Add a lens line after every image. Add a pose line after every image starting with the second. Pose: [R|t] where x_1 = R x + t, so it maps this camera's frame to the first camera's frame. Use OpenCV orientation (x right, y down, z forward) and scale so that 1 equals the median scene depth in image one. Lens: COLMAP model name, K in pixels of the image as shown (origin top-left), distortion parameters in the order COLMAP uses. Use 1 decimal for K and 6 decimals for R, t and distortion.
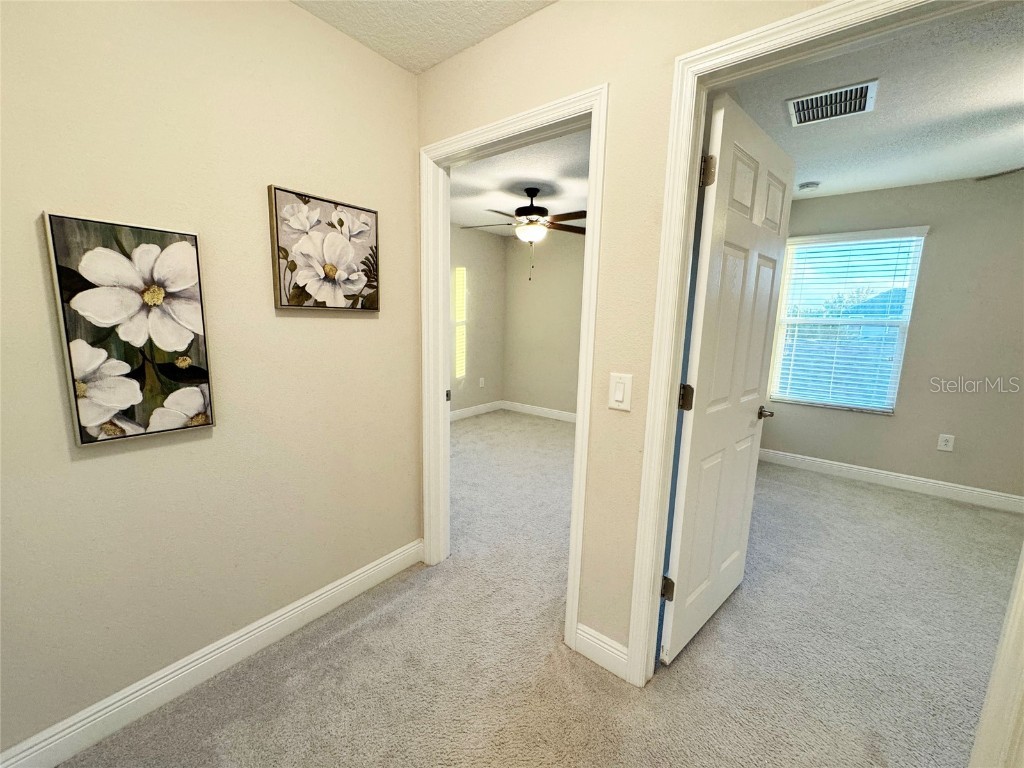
lens RADIAL K [[411.8, 0, 512.0], [0, 411.8, 384.0], [0, 0, 1]] dist [0.001036, 0.000197]
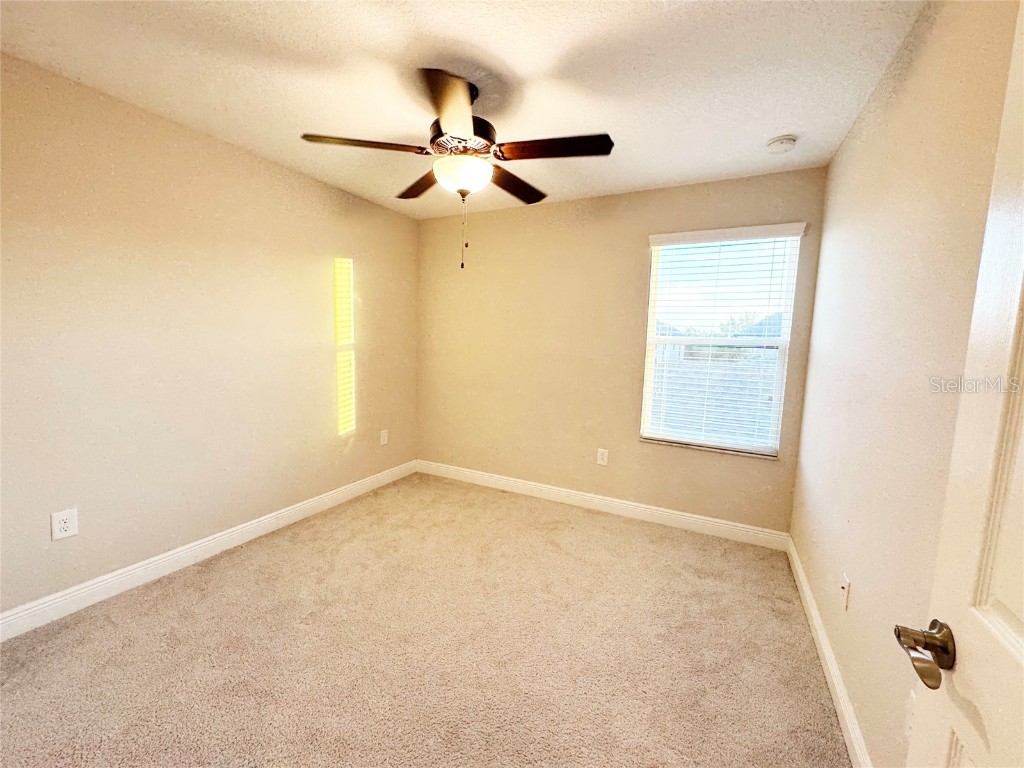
lens RADIAL K [[411.8, 0, 512.0], [0, 411.8, 384.0], [0, 0, 1]] dist [0.001036, 0.000197]
pose [[0.981693, -0.016630, 0.189743, 0.002912], [0.025325, 0.998733, -0.043496, -0.058485], [-0.188779, 0.047505, 0.980870, 0.344216]]
